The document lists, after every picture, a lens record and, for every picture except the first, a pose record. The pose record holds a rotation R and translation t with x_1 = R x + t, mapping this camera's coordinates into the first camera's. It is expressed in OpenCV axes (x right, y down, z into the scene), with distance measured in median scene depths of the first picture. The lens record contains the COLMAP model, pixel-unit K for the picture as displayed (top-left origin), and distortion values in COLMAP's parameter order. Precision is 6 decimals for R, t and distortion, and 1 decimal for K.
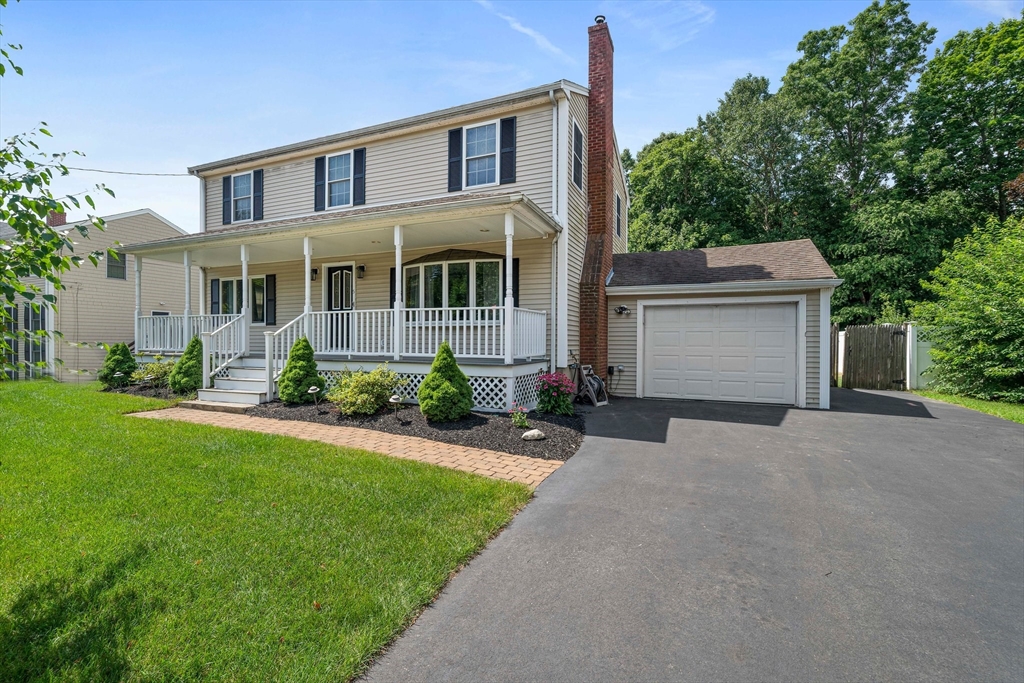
lens RADIAL K [[460.8, 0, 512.0], [0, 460.8, 341.5], [0, 0, 1]] dist [0.000940, 0.000122]
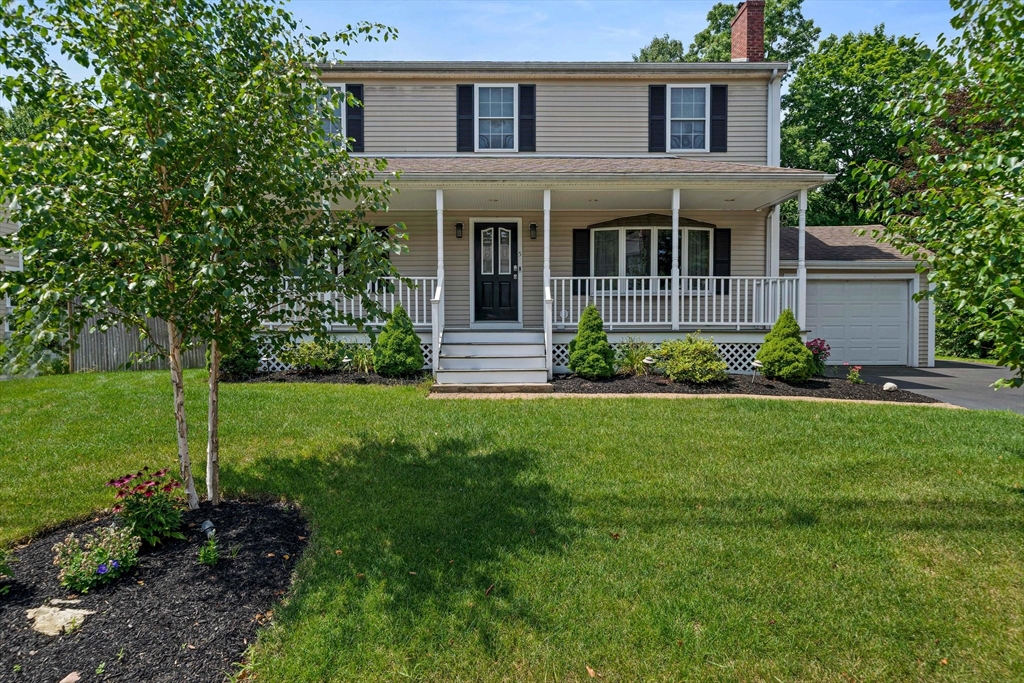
lens RADIAL K [[603.5, 0, 512.0], [0, 603.5, 341.5], [0, 0, 1]] dist [-0.003753, -0.000527]
pose [[0.912372, -0.017647, 0.408982, -0.854243], [0.007186, 0.999607, 0.027100, 0.022753], [-0.409300, -0.021786, 0.912140, -0.006136]]
